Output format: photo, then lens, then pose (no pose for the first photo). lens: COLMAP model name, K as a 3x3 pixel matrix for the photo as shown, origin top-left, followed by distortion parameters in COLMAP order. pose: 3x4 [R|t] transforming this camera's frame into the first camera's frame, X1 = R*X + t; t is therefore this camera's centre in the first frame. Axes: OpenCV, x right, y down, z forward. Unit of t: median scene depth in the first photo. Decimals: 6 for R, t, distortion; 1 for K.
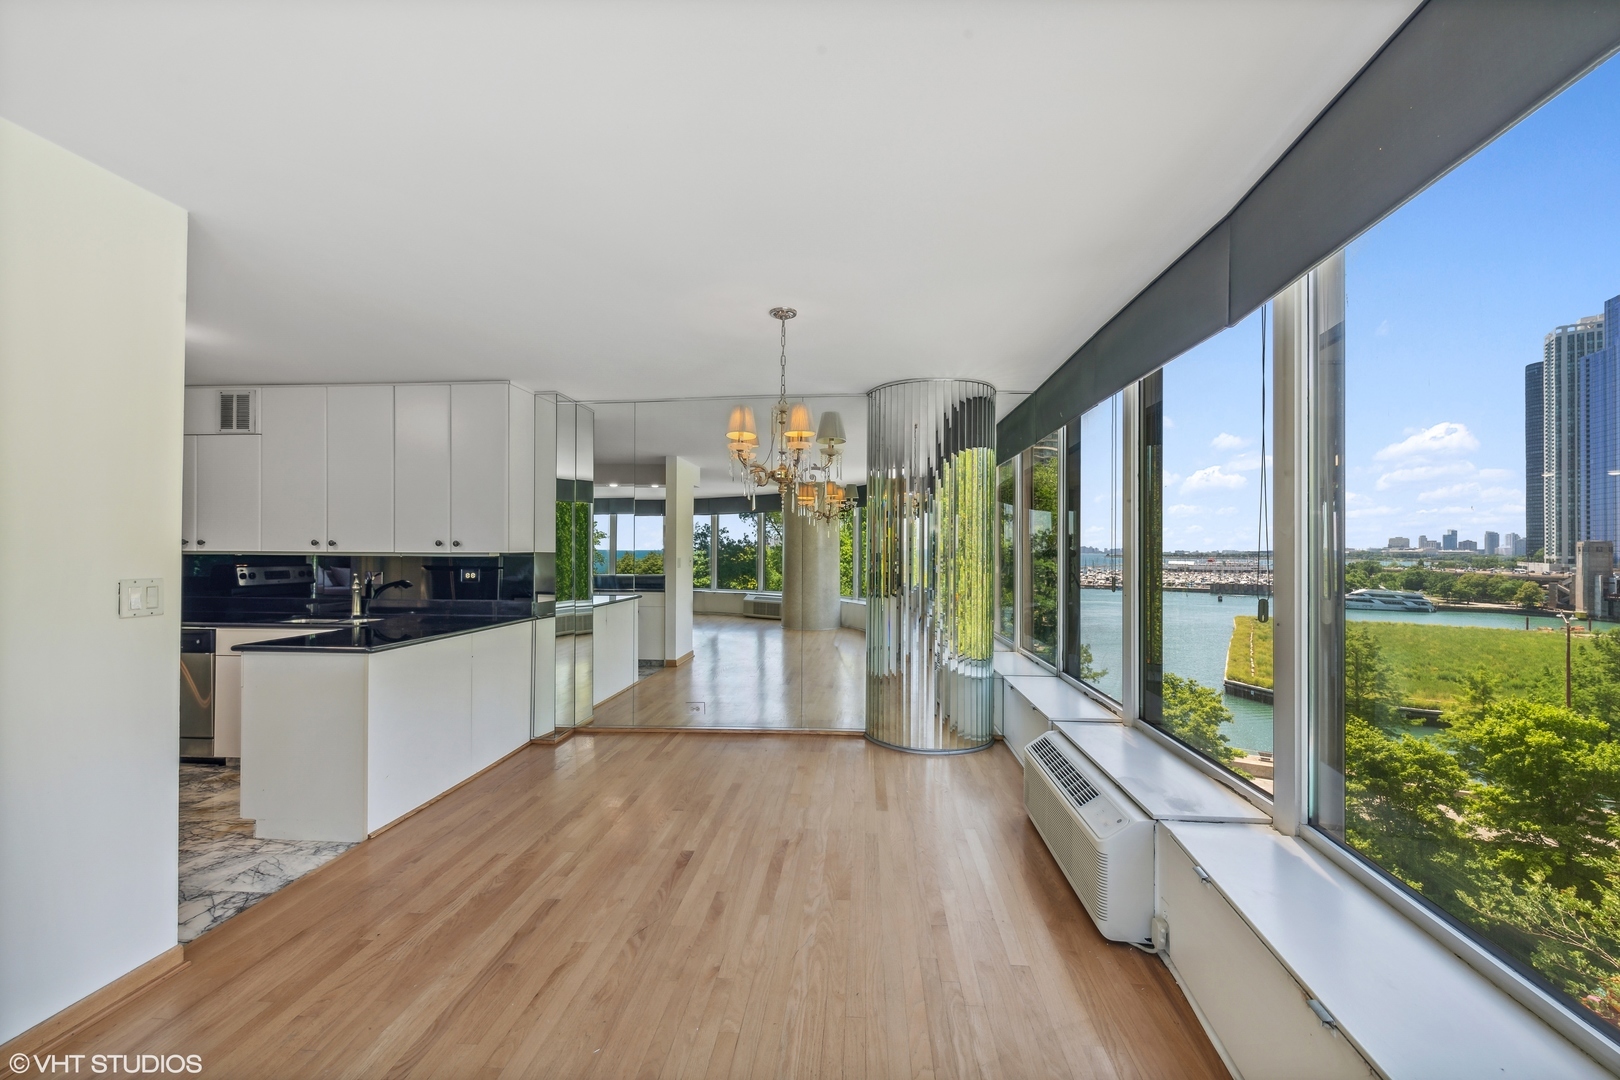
lens RADIAL K [[649.6, 0, 810.8], [0, 649.6, 549.4], [0, 0, 1]] dist [0.002939, -0.000047]
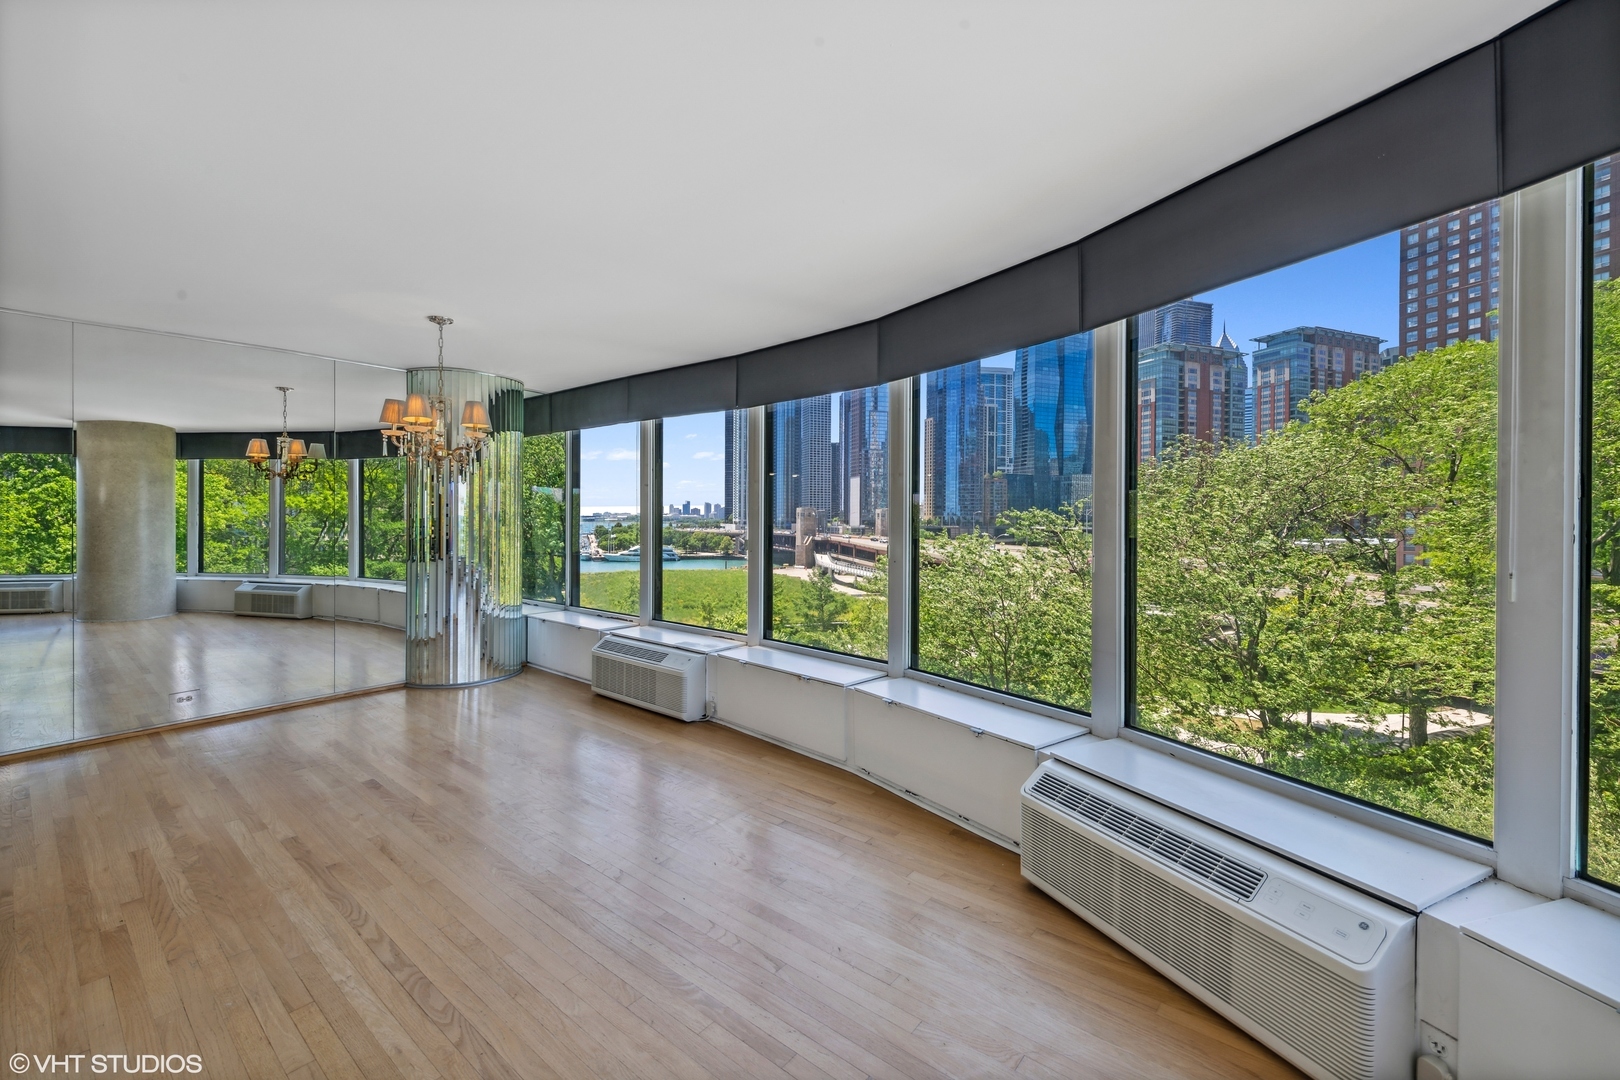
lens RADIAL K [[649.6, 0, 815.1], [0, 649.6, 525.6], [0, 0, 1]] dist [0.002939, -0.000047]
pose [[0.564100, -0.009389, 0.825653, -0.429165], [-0.006242, 0.999858, 0.015634, -0.001922], [-0.825683, -0.013973, 0.563962, -0.177076]]
